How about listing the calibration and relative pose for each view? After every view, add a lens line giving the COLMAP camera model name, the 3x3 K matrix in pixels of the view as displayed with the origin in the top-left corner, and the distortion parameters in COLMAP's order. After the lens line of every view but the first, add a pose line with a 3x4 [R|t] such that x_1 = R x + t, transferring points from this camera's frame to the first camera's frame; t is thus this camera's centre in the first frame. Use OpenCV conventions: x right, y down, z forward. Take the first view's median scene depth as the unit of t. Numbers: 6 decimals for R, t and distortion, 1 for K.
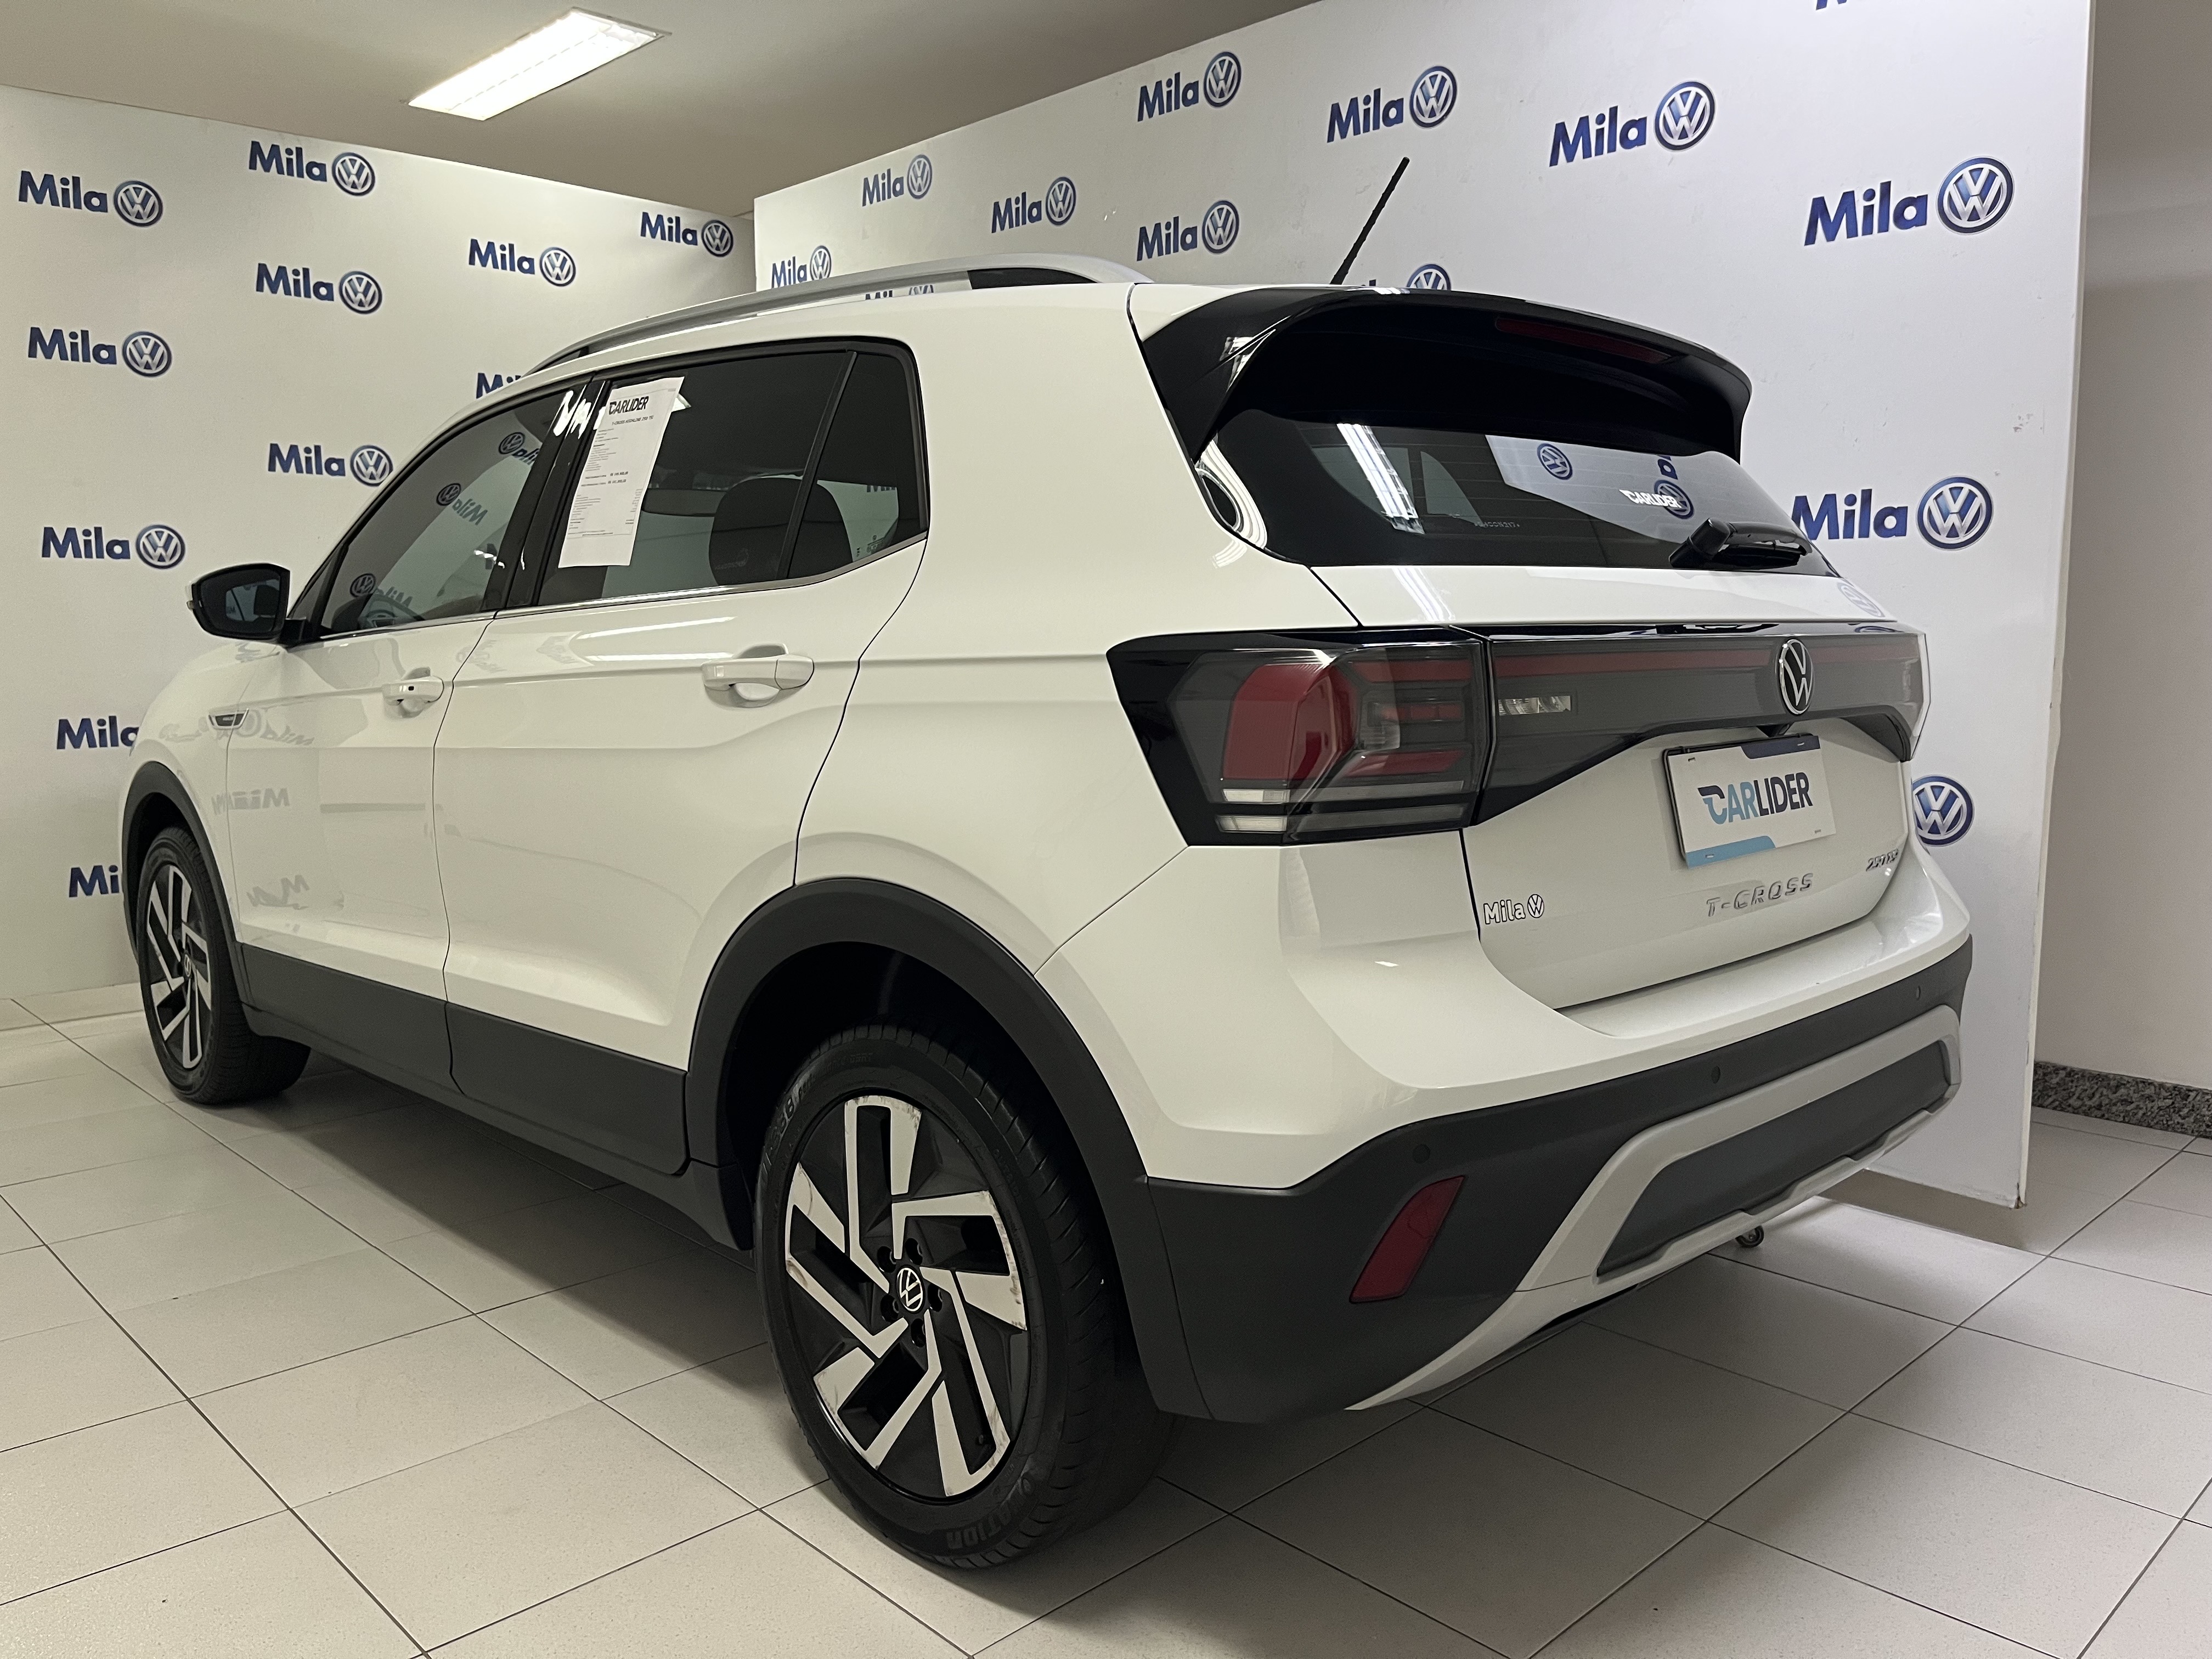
lens RADIAL K [[1688.1, 0, 1105.3], [0, 1688.1, 830.4], [0, 0, 1]] dist [0.052665, 0.000747]
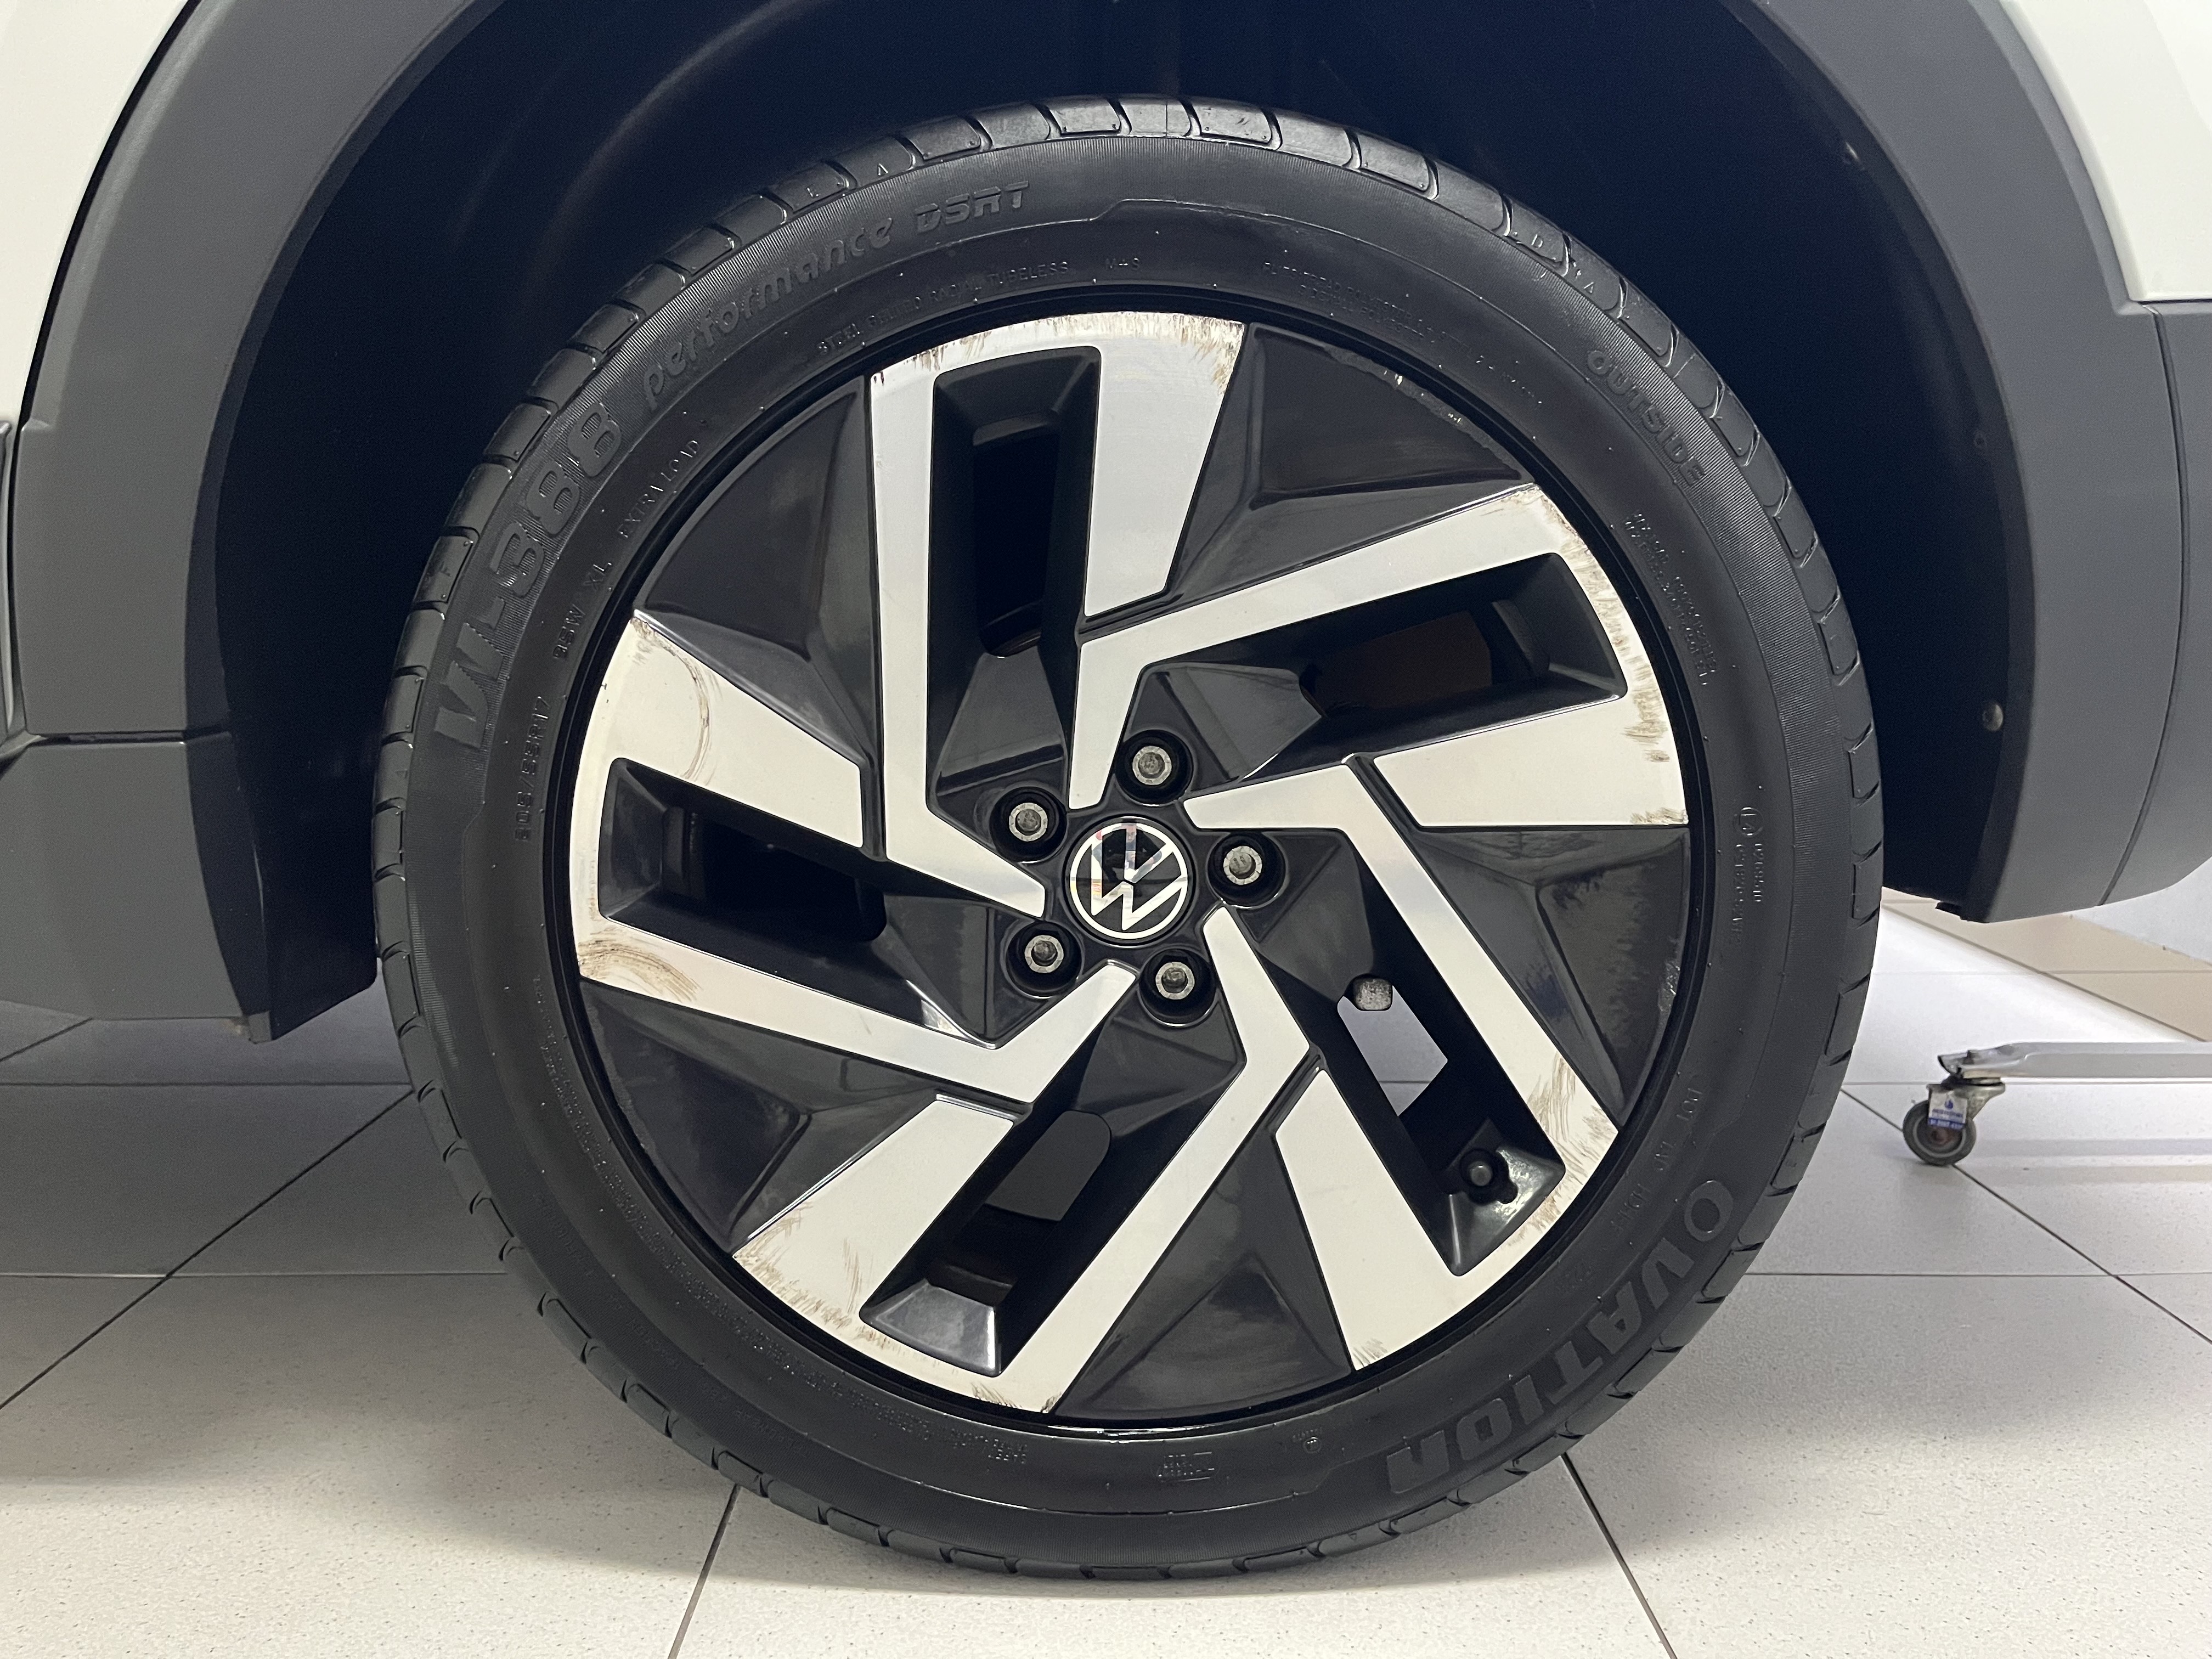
lens RADIAL K [[1688.1, 0, 1106.0], [0, 1688.1, 833.9], [0, 0, 1]] dist [0.052665, 0.000747]
pose [[0.693853, -0.105722, 0.712314, -0.380953], [0.087365, 0.994216, 0.062461, 0.241164], [-0.714797, 0.018893, 0.699076, 0.761566]]
